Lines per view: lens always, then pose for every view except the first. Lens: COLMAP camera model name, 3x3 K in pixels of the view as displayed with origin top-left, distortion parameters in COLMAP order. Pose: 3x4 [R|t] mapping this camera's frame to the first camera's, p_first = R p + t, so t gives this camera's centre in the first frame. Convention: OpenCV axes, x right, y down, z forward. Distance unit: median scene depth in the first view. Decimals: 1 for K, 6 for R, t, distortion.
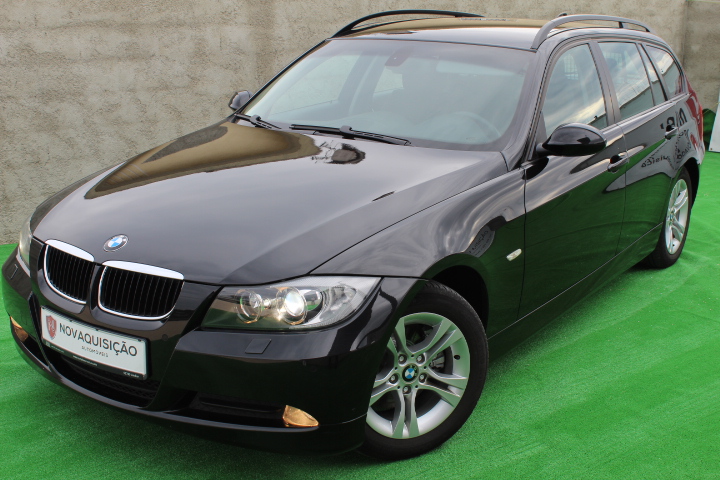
lens RADIAL K [[900.2, 0, 360.0], [0, 900.2, 240.0], [0, 0, 1]] dist [-0.069994, 0.093870]
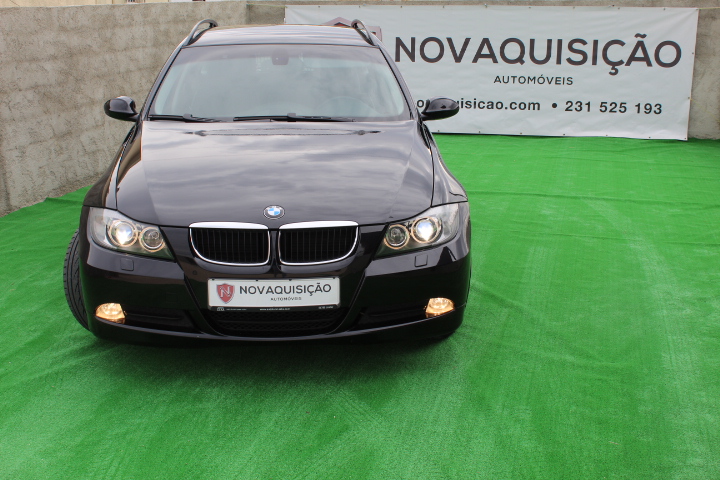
lens RADIAL K [[900.2, 0, 360.0], [0, 900.2, 240.0], [0, 0, 1]] dist [-0.069994, 0.093870]
pose [[0.779474, -0.170365, 0.602824, -0.895899], [0.171849, 0.983544, 0.055753, -0.007091], [-0.602403, 0.060136, 0.795924, -0.055537]]
